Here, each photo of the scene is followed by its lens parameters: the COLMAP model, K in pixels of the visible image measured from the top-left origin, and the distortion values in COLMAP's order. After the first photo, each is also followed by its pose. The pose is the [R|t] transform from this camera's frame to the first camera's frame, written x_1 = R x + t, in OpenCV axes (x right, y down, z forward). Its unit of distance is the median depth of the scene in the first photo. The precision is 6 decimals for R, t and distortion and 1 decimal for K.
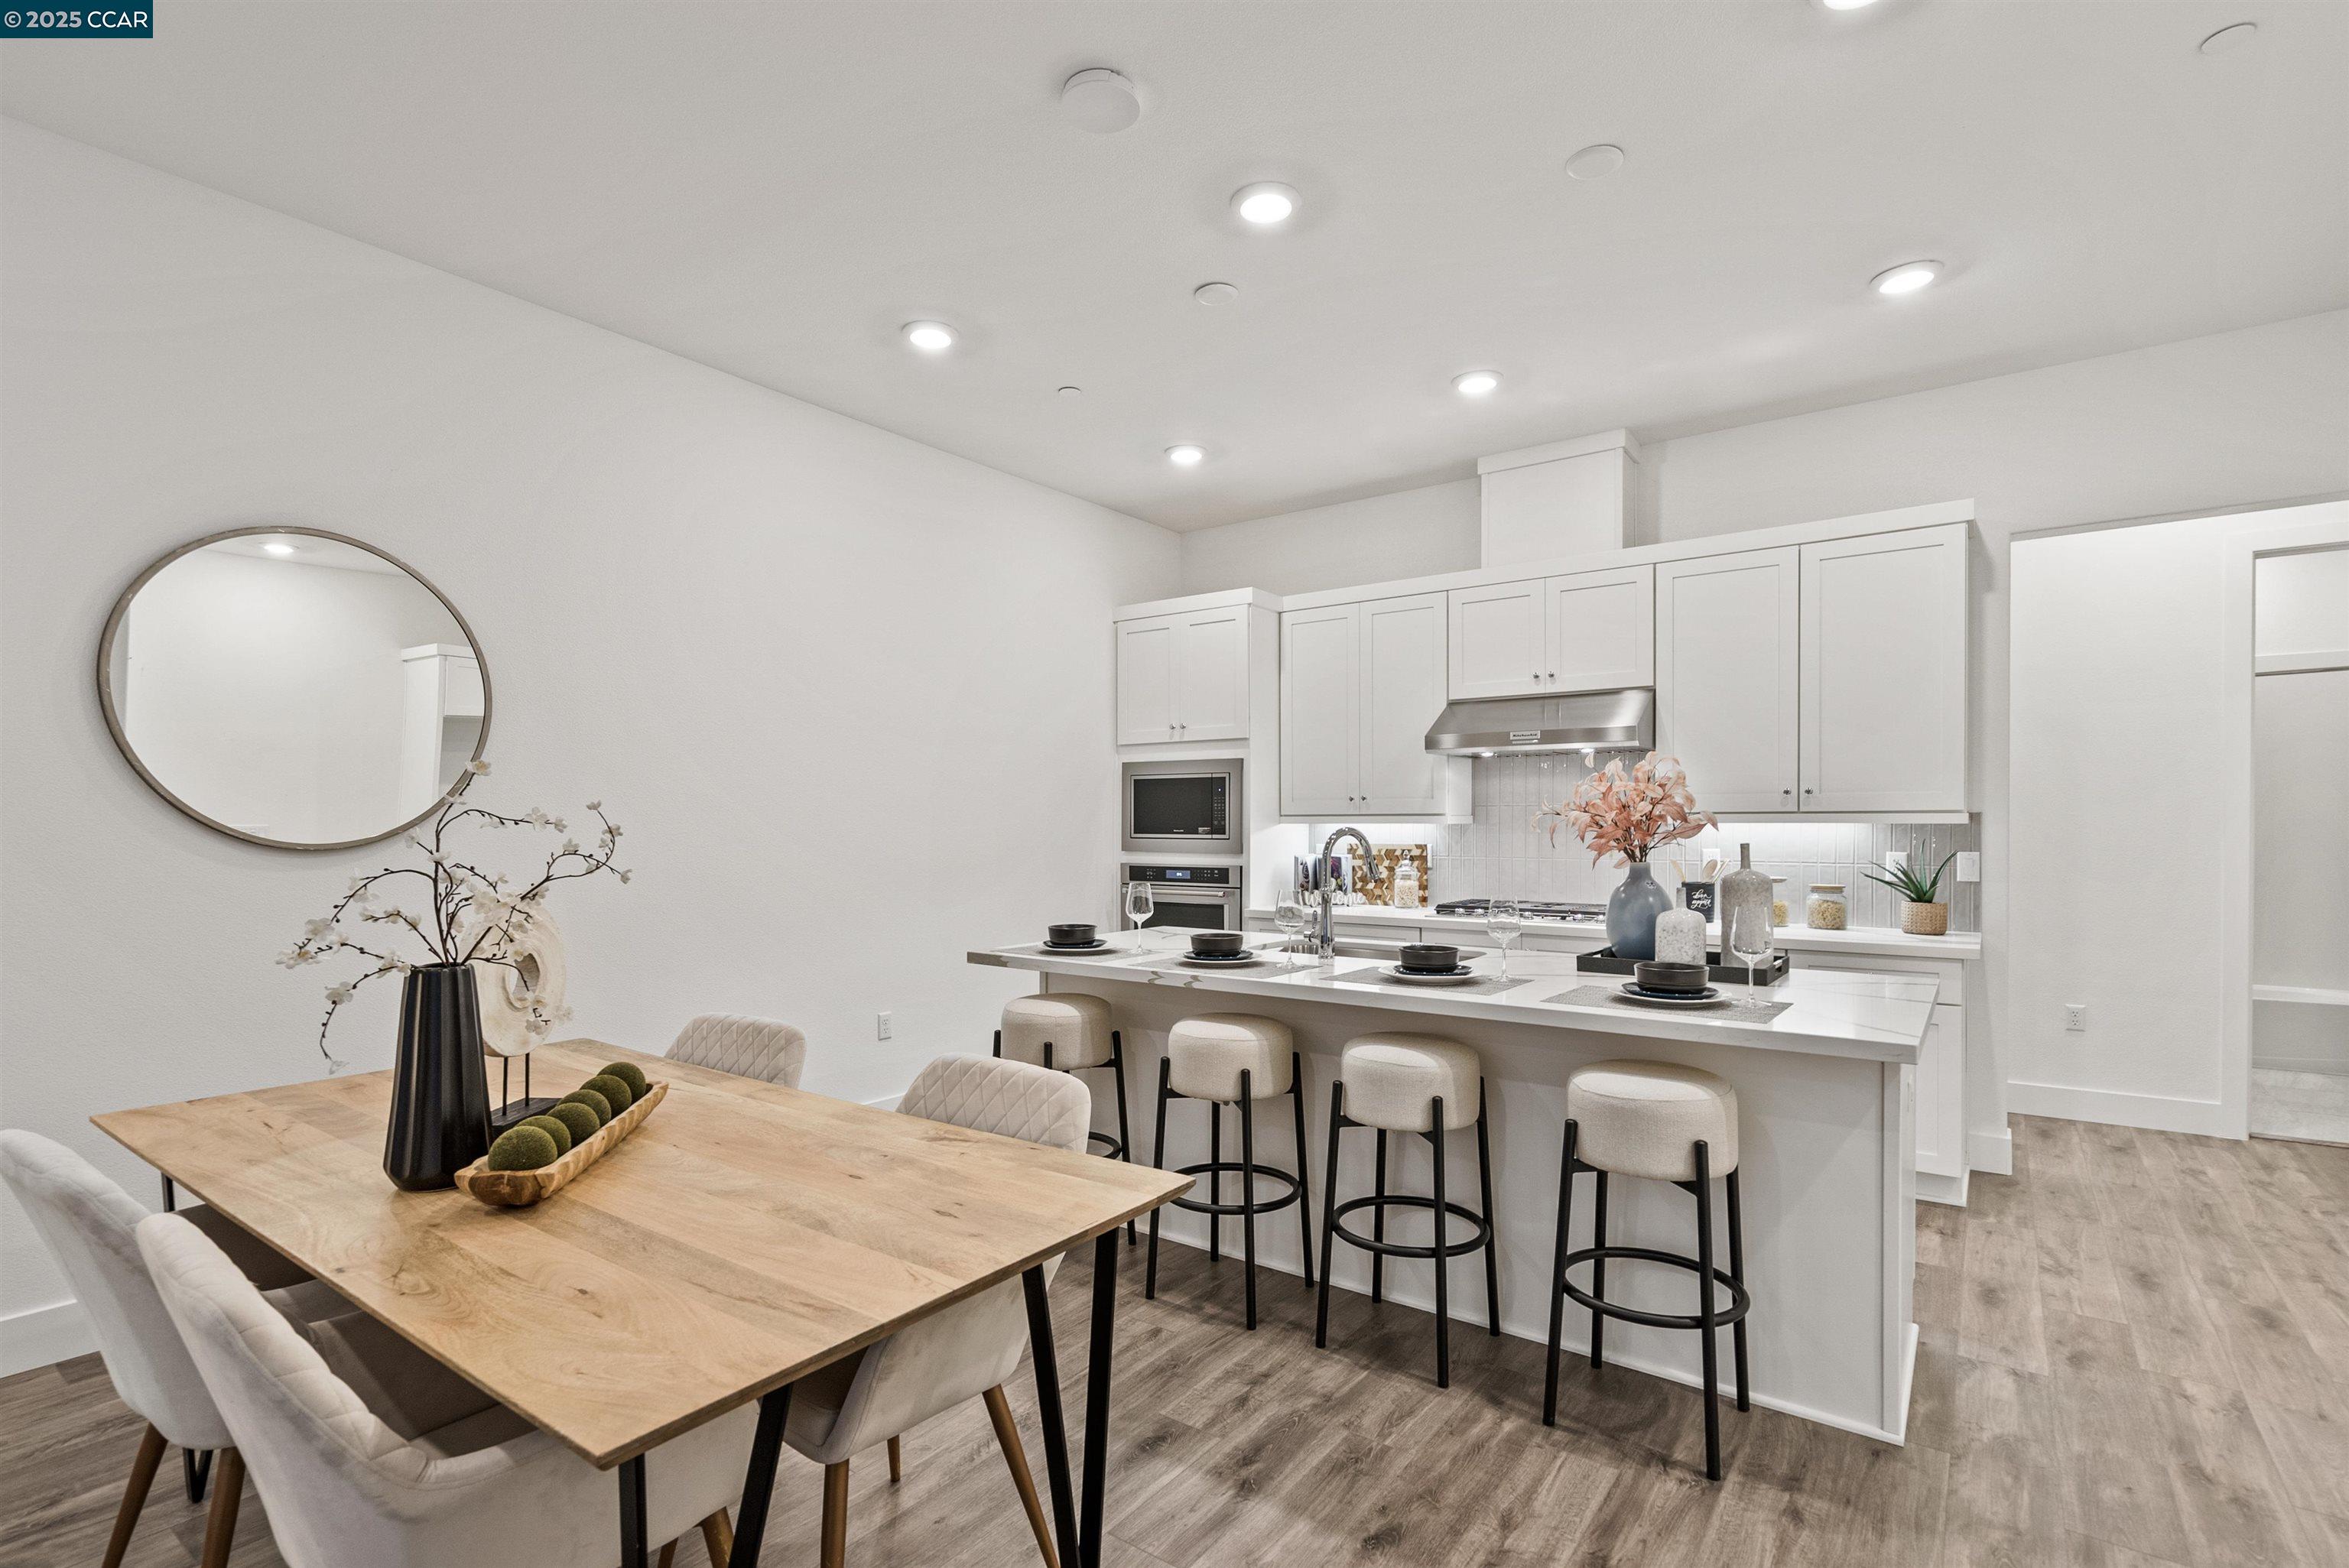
lens RADIAL K [[1100.9, 0, 1233.3], [0, 1100.9, 824.5], [0, 0, 1]] dist [-0.004190, 0.002215]
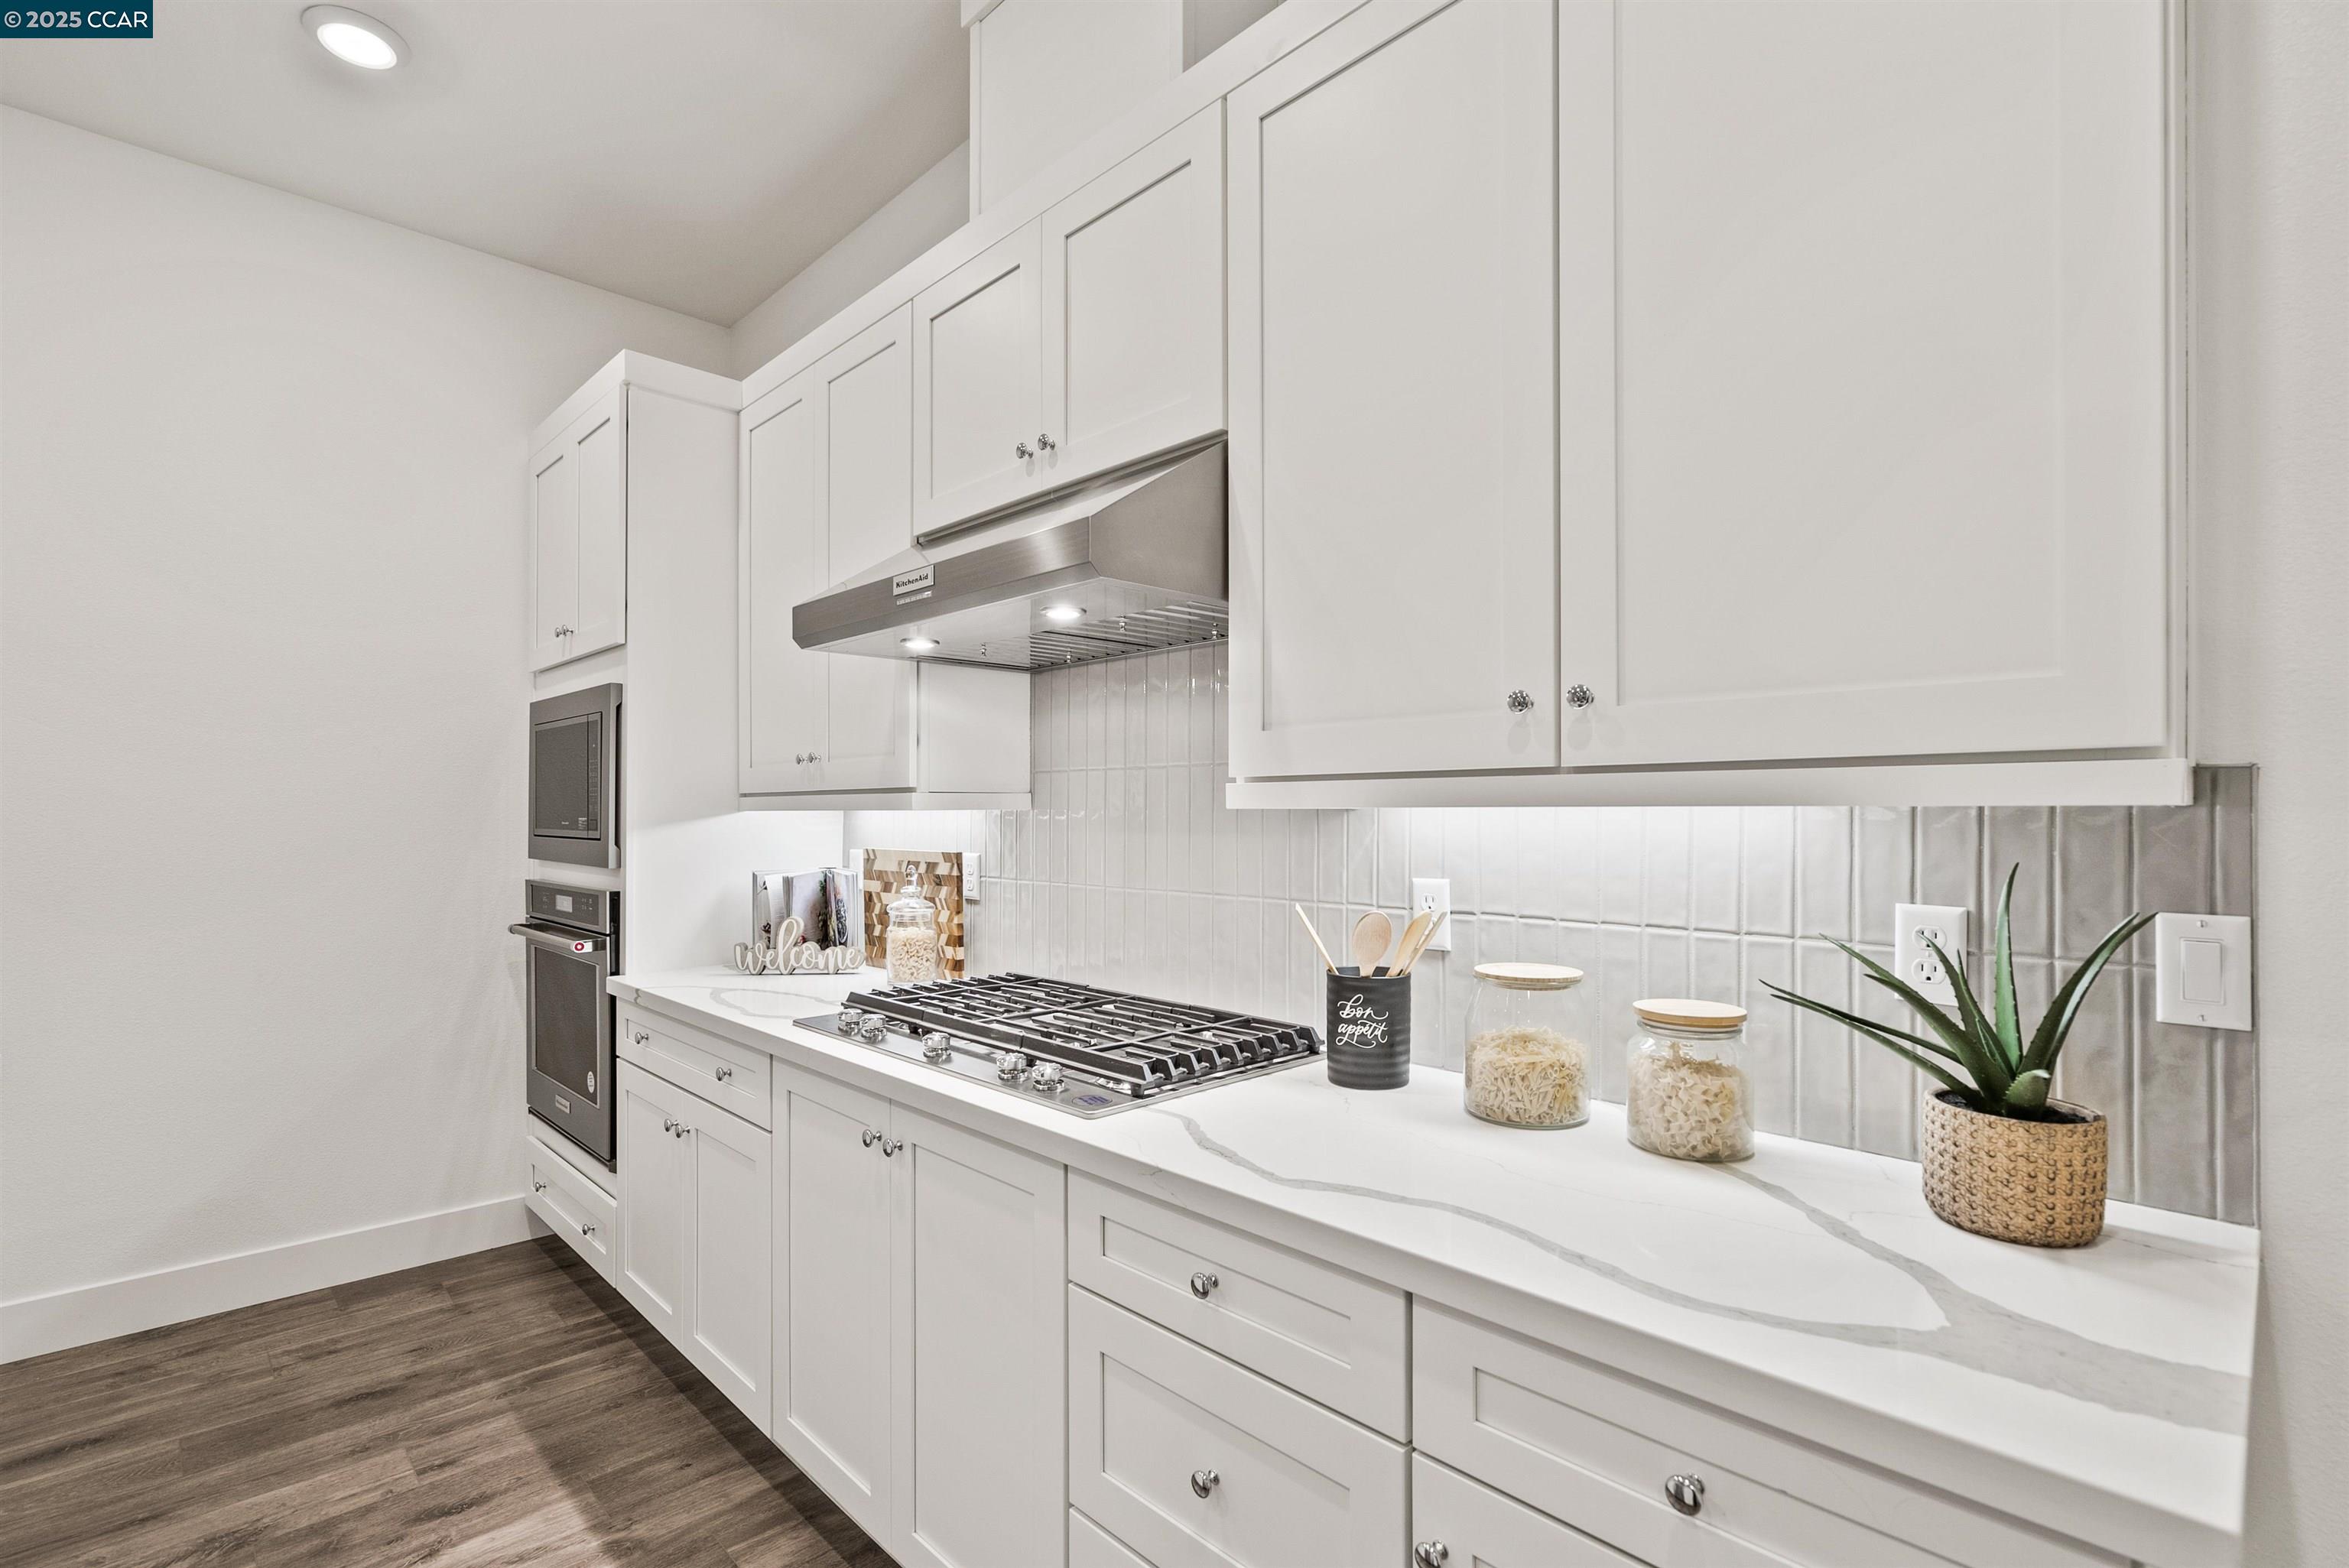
lens RADIAL K [[1100.9, 0, 1214.9], [0, 1100.9, 791.4], [0, 0, 1]] dist [-0.004190, 0.002215]
pose [[0.987452, -0.003485, -0.157880, 0.435820], [0.000262, 0.999791, -0.020433, 0.000904], [0.157918, 0.020135, 0.987247, 0.641653]]
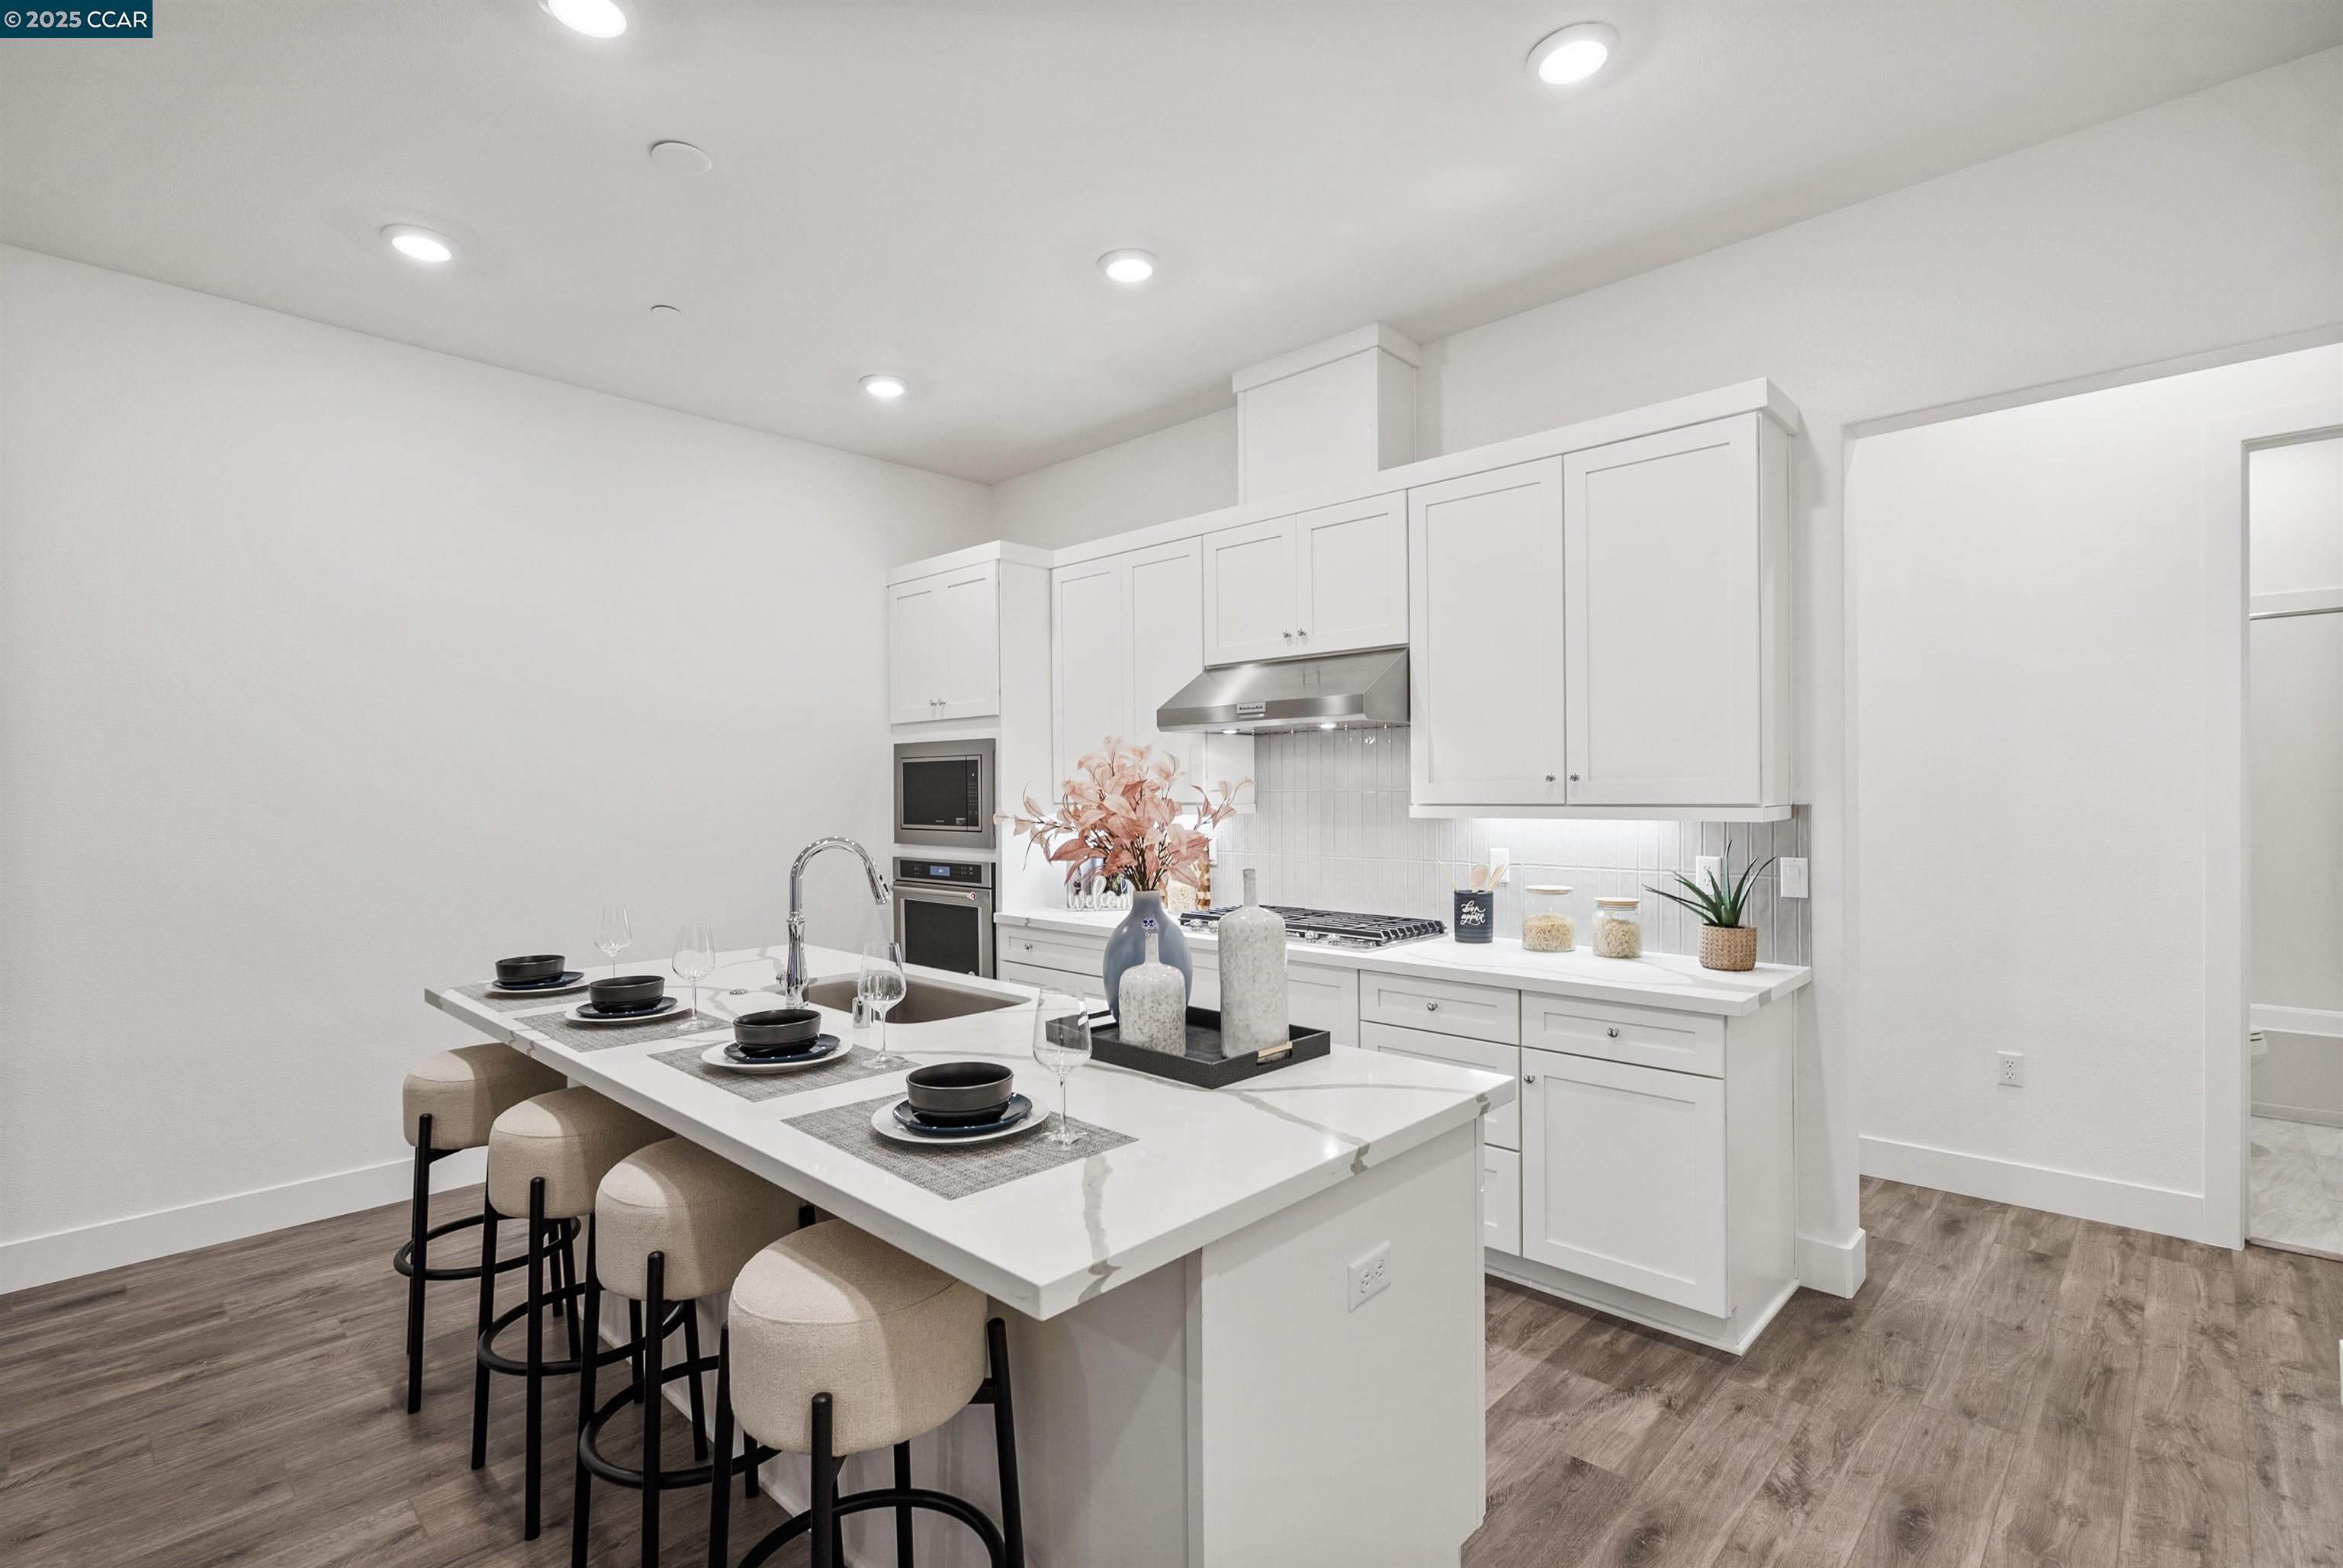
lens RADIAL K [[1098.2, 0, 1209.0], [0, 1098.2, 786.6], [0, 0, 1]] dist [-0.004190, 0.002215]
pose [[0.992940, -0.007639, -0.118369, 0.332844], [0.007082, 0.999962, -0.005131, -0.019989], [0.118403, 0.004256, 0.992956, 0.198445]]
